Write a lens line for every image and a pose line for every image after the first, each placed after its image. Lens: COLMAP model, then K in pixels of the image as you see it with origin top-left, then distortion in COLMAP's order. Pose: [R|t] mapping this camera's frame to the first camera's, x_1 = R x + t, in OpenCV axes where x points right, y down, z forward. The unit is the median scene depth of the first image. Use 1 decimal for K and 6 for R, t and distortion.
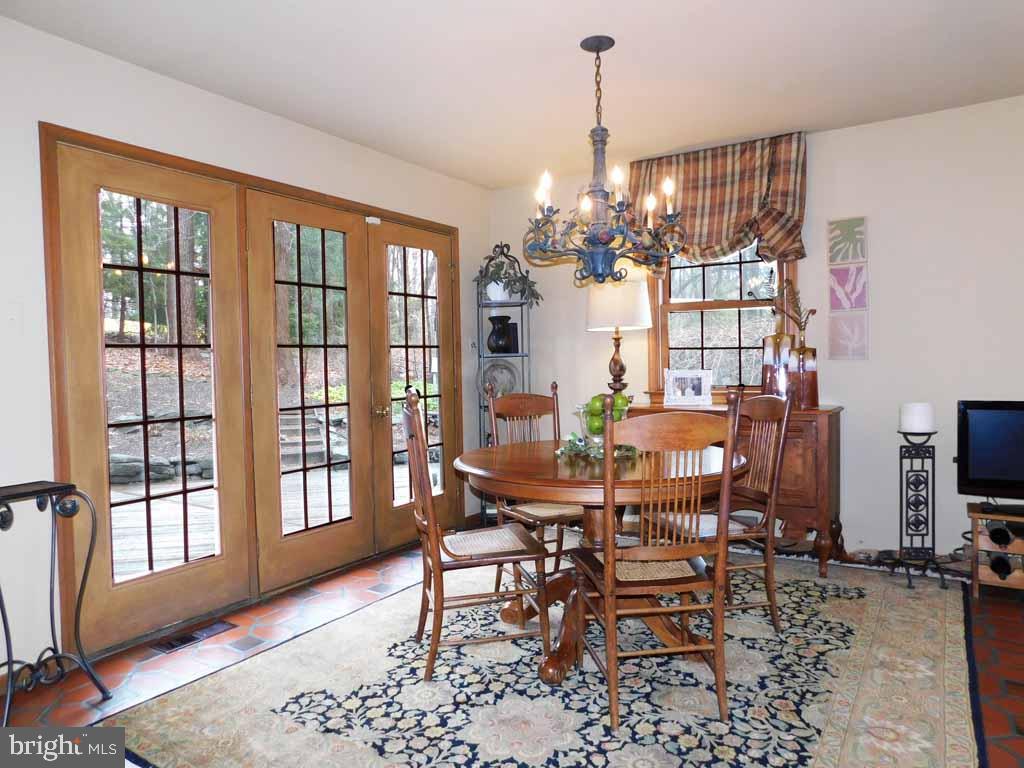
lens RADIAL K [[682.0, 0, 510.3], [0, 682.0, 381.3], [0, 0, 1]] dist [-0.030550, 0.003040]
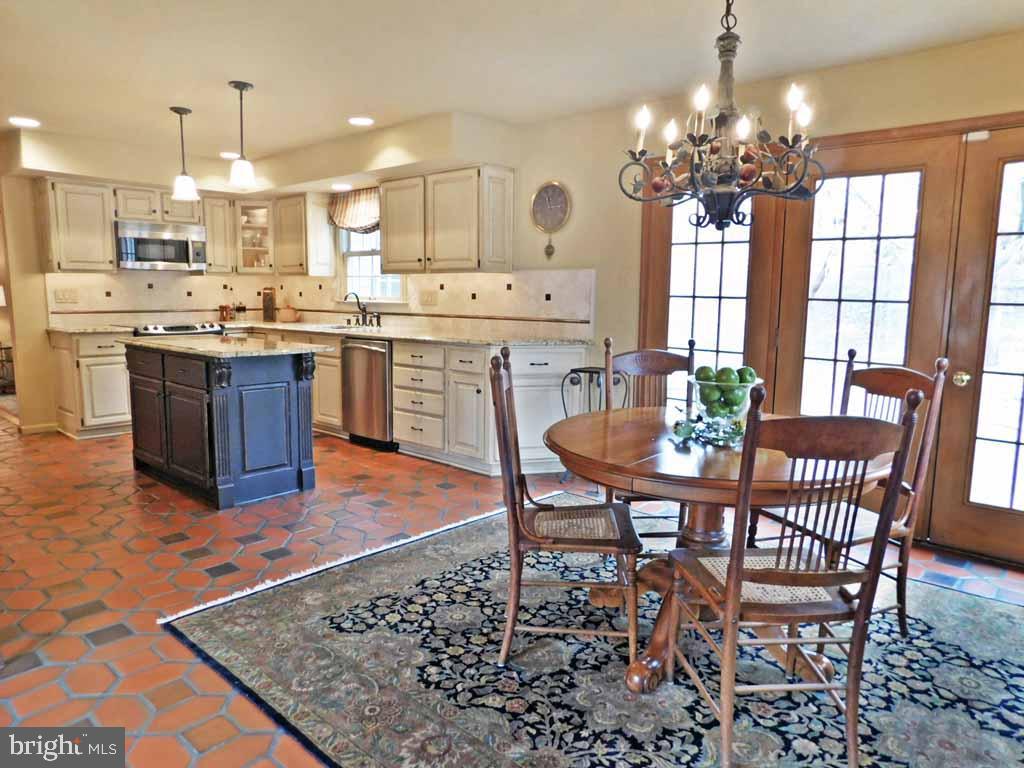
lens RADIAL K [[682.0, 0, 510.3], [0, 682.0, 381.3], [0, 0, 1]] dist [-0.030550, 0.003040]
pose [[-0.170086, 0.142936, -0.975008, 1.159276], [-0.036945, 0.987804, 0.151257, -0.091093], [0.984736, 0.061748, -0.162730, 1.036690]]
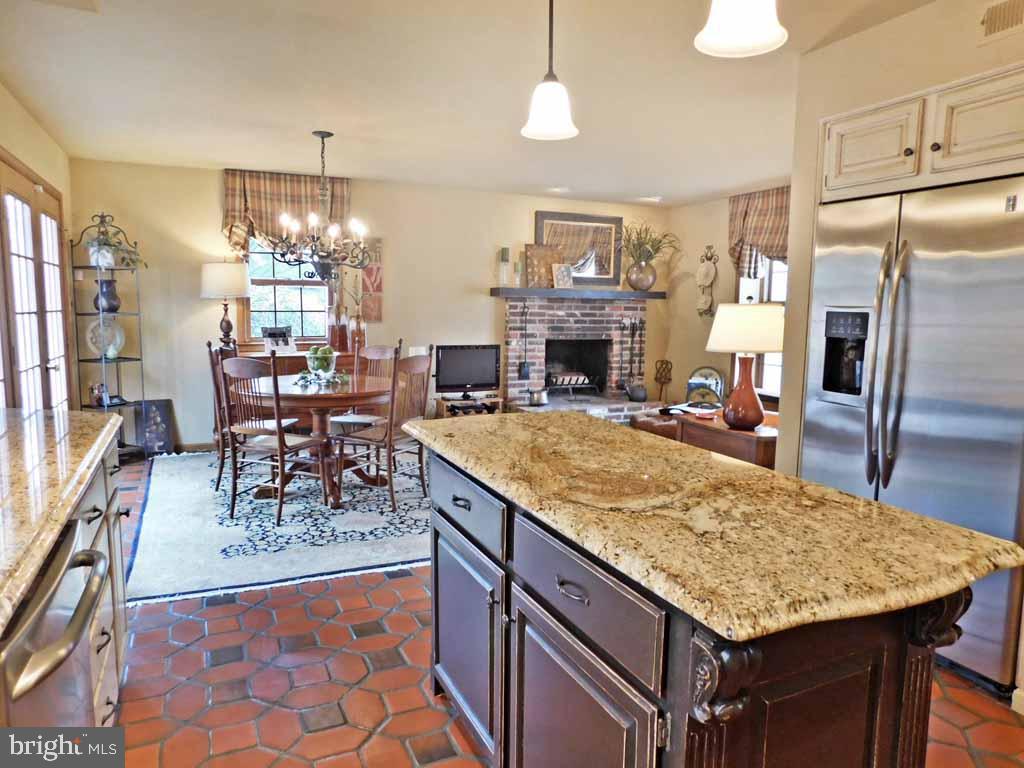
lens RADIAL K [[682.0, 0, 510.3], [0, 682.0, 381.3], [0, 0, 1]] dist [-0.030550, 0.003040]
pose [[0.545038, -0.068697, 0.835593, -1.179598], [0.002310, 0.996757, 0.080440, -0.033020], [-0.838408, -0.041913, 0.543429, -0.342977]]
